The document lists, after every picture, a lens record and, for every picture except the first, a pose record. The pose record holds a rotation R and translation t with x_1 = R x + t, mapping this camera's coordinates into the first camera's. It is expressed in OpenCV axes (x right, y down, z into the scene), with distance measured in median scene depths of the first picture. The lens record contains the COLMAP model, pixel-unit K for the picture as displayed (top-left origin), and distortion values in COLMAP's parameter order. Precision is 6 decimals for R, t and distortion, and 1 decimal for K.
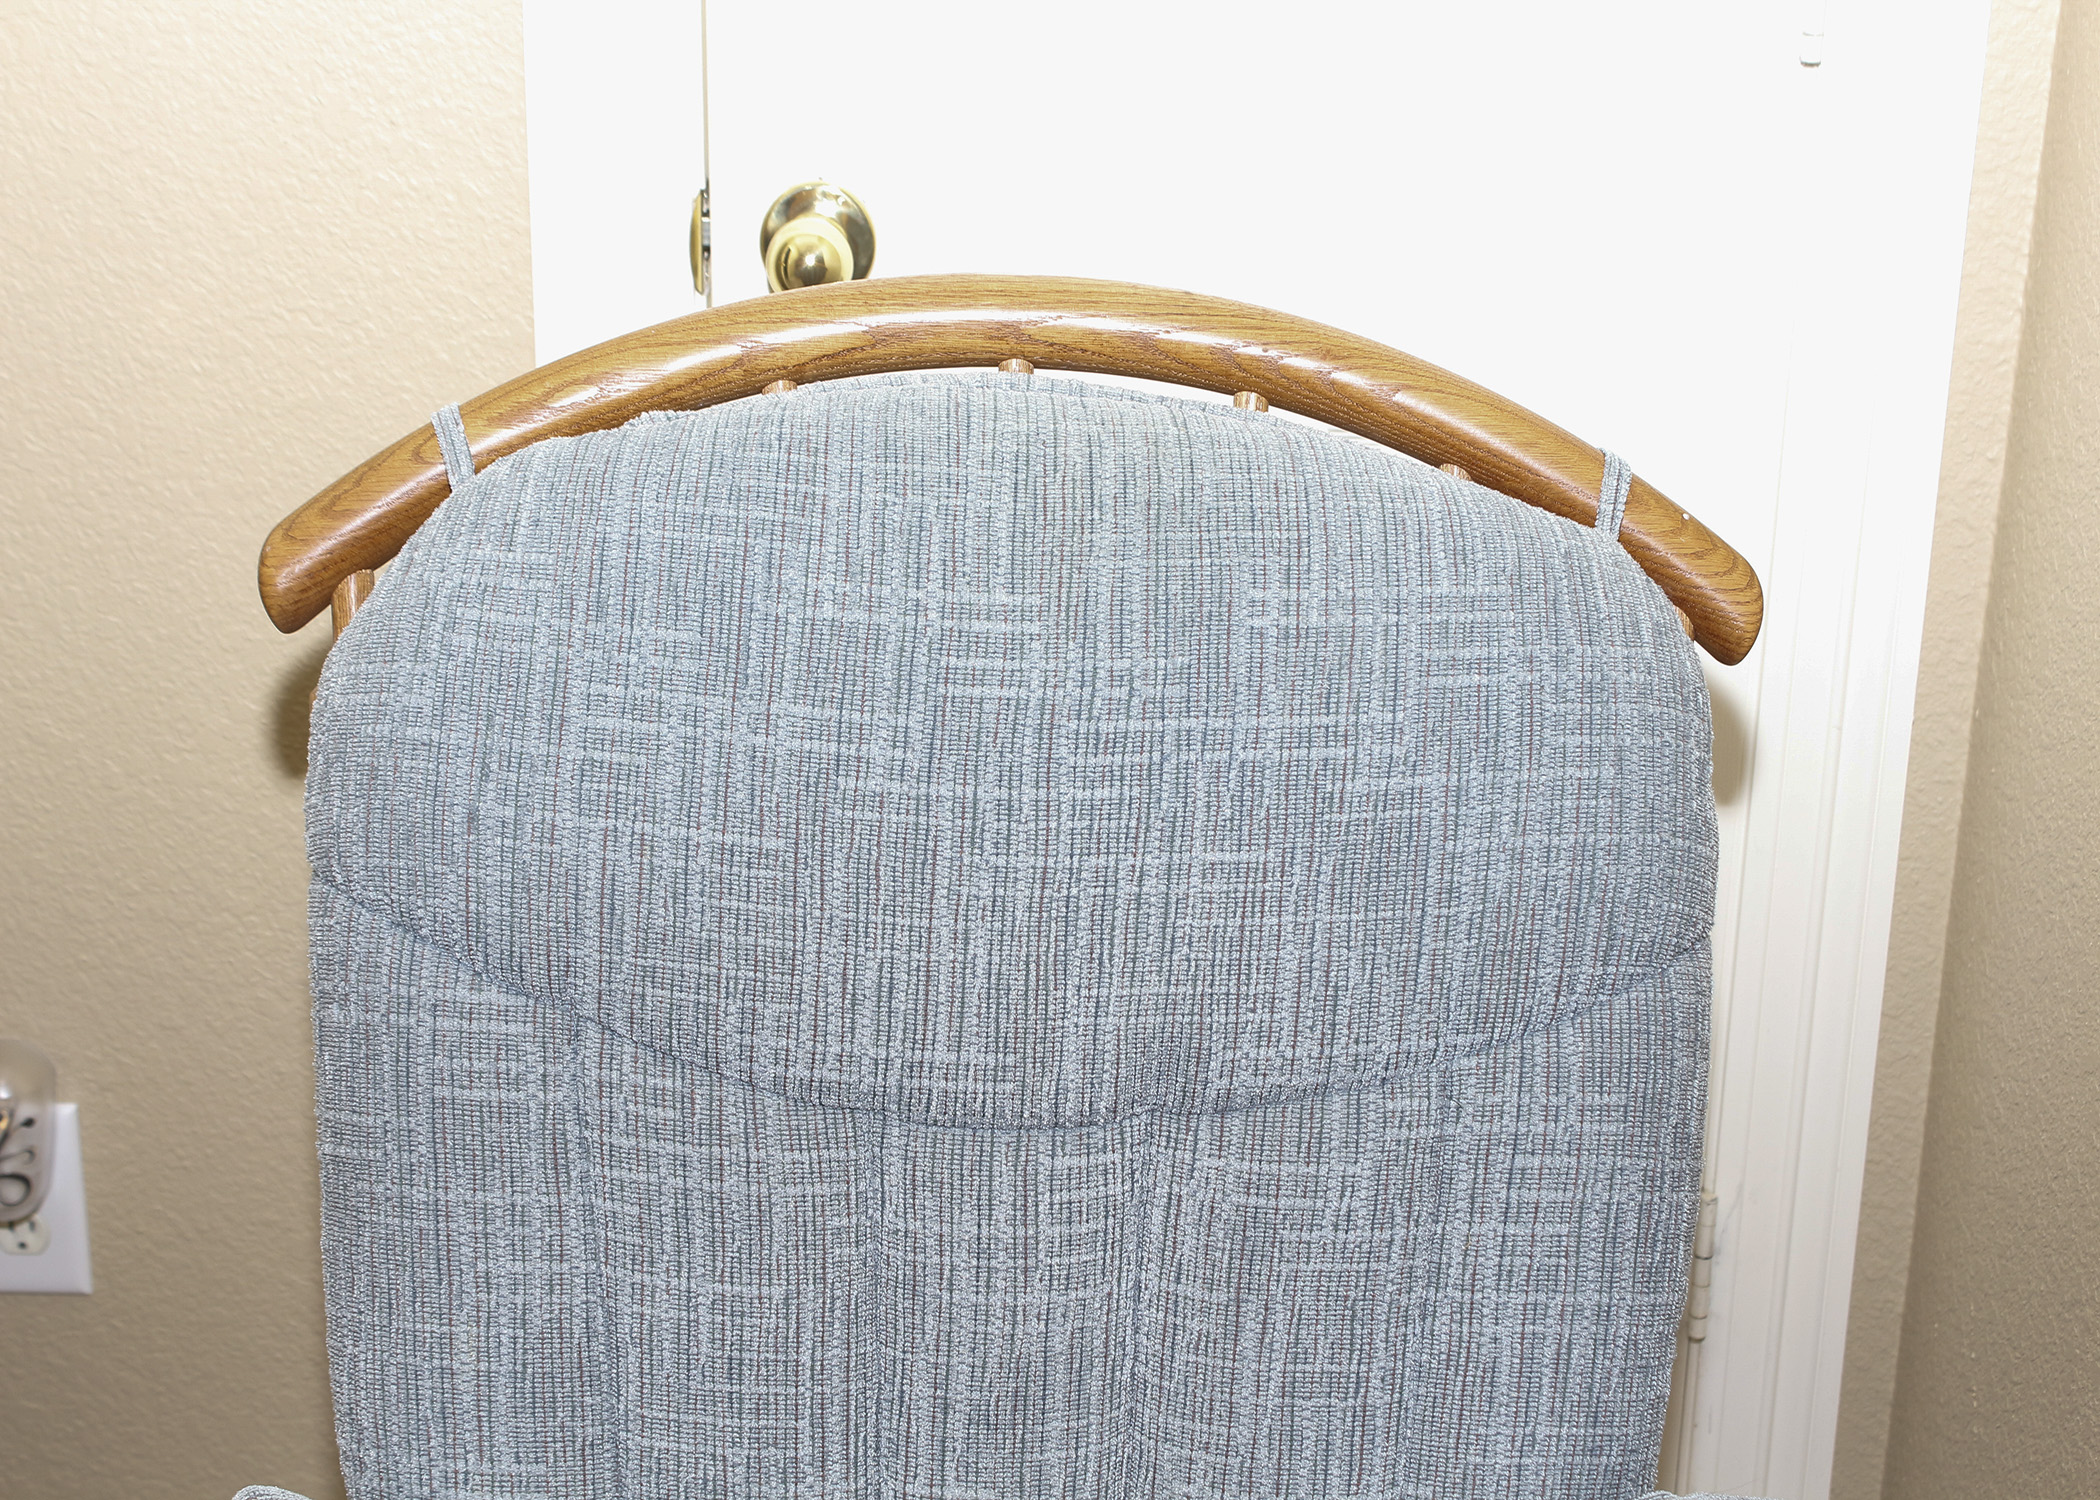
lens RADIAL K [[3388.1, 0, 1050.0], [0, 3388.1, 750.0], [0, 0, 1]] dist [-0.041749, 0.020576]
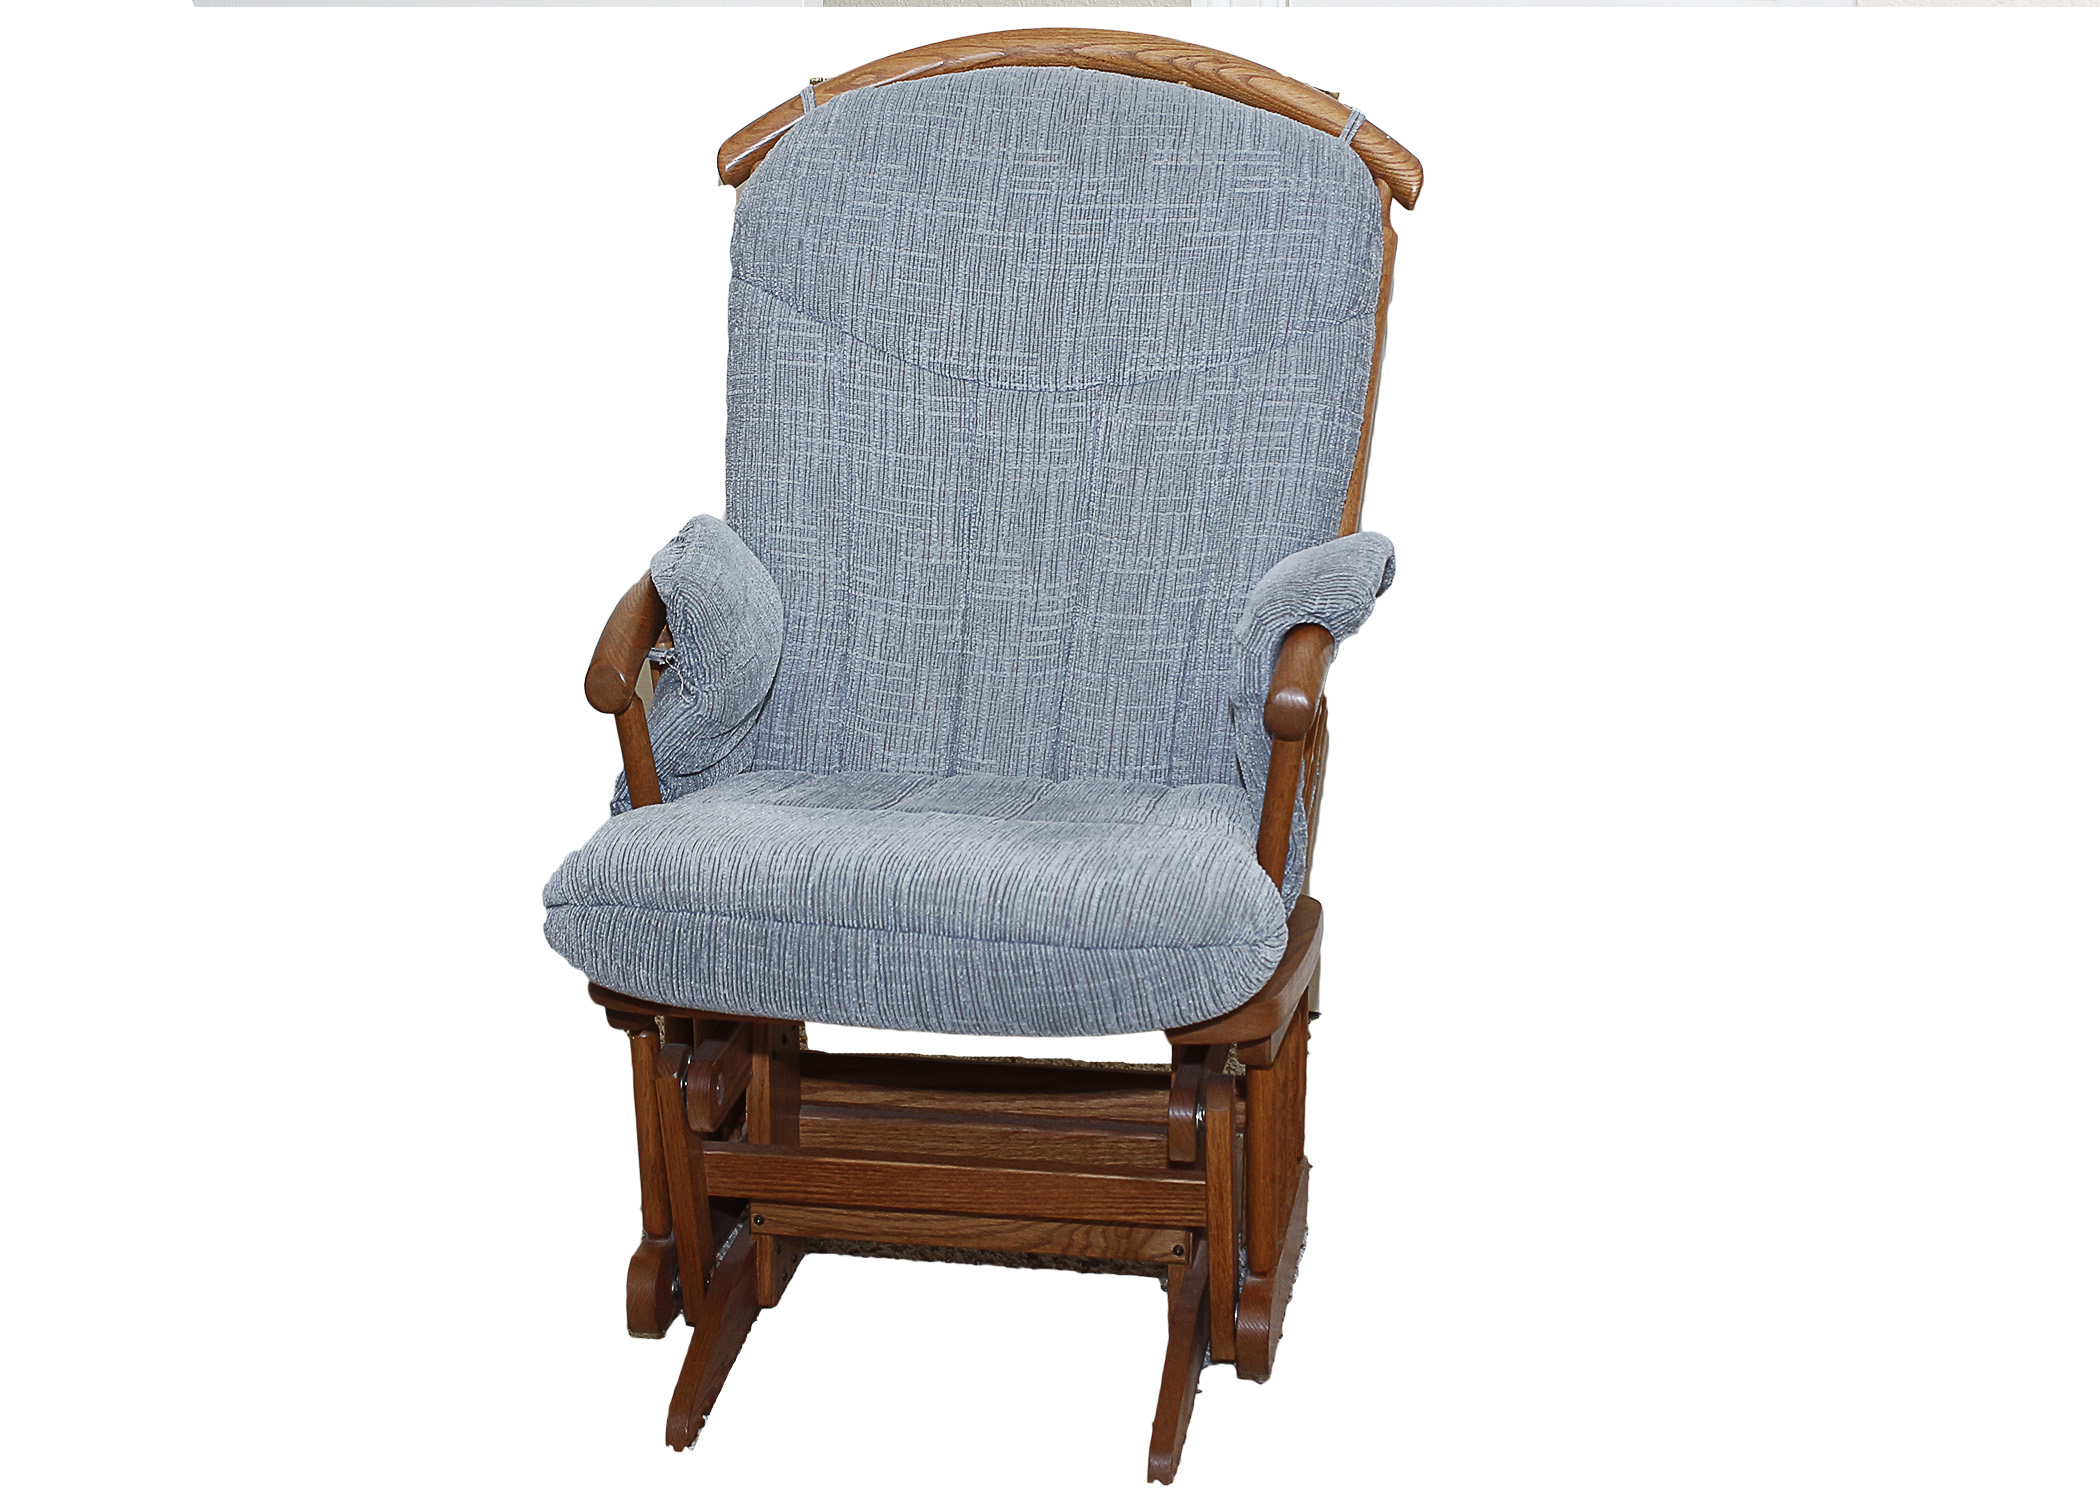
lens RADIAL K [[4166.7, 0, 1050.0], [0, 4166.7, 750.0], [0, 0, 1]] dist [0.021113, -0.033121]
pose [[0.982170, 0.021585, -0.186754, 0.504822], [-0.046439, 0.990458, -0.129755, 0.691200], [0.182171, 0.136115, 0.973800, -1.580245]]
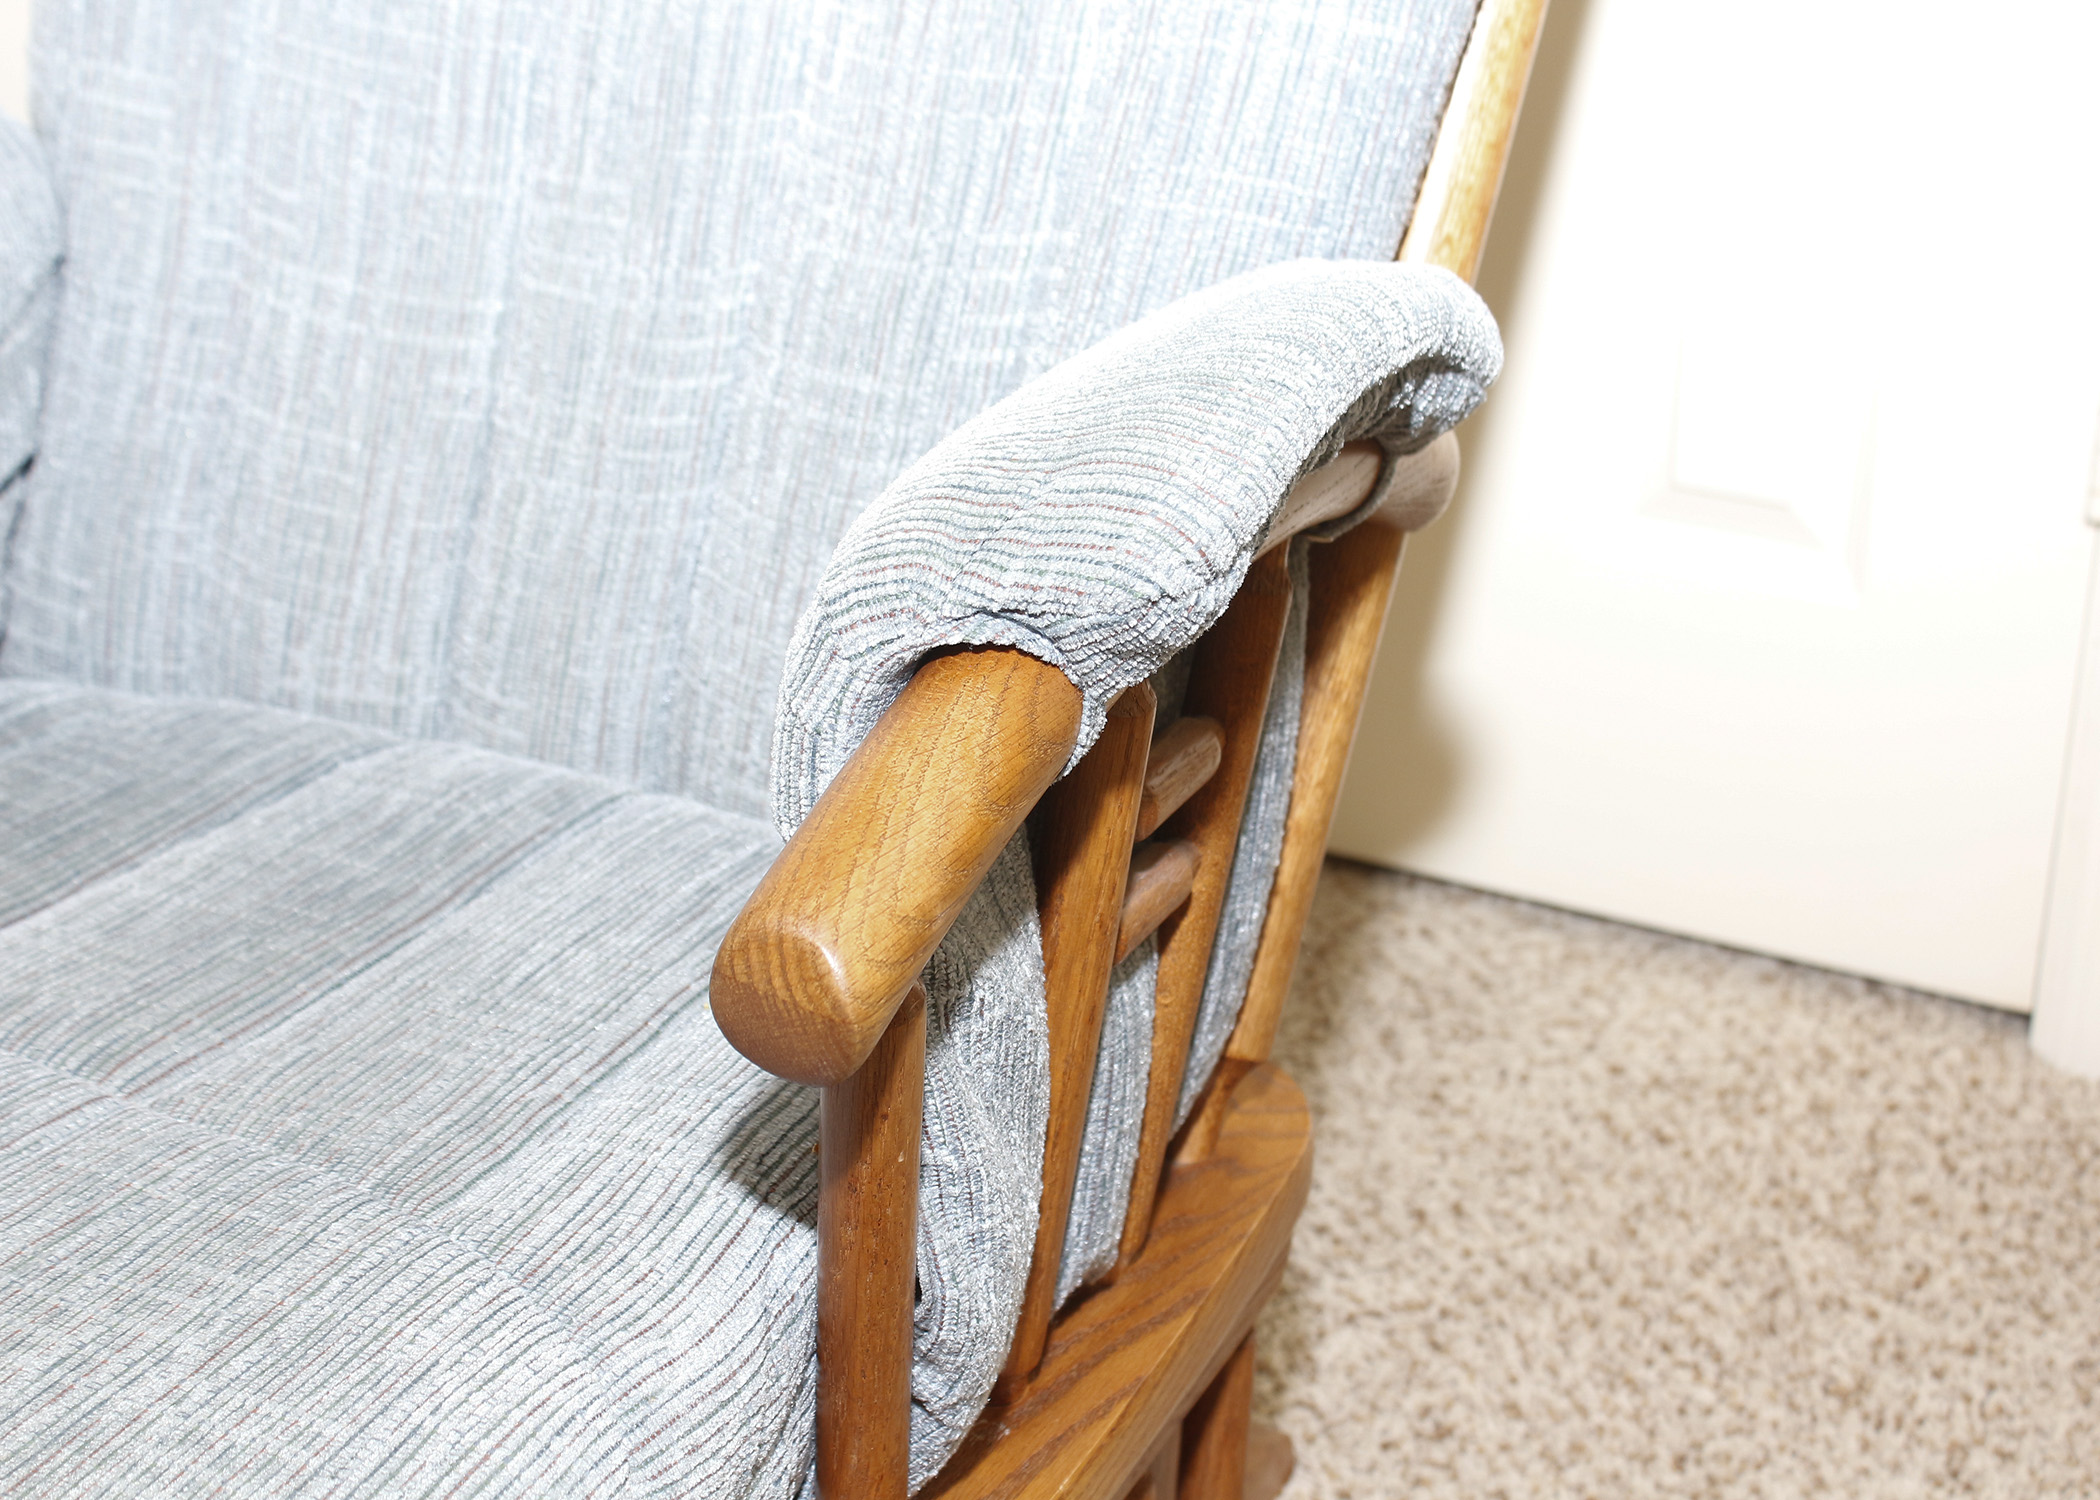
lens RADIAL K [[3388.1, 0, 1050.0], [0, 3388.1, 750.0], [0, 0, 1]] dist [-0.041749, 0.020576]
pose [[0.892345, 0.178946, -0.414365, 0.461338], [-0.135082, 0.981852, 0.133115, 0.231937], [0.430665, -0.062811, 0.900323, 0.268693]]
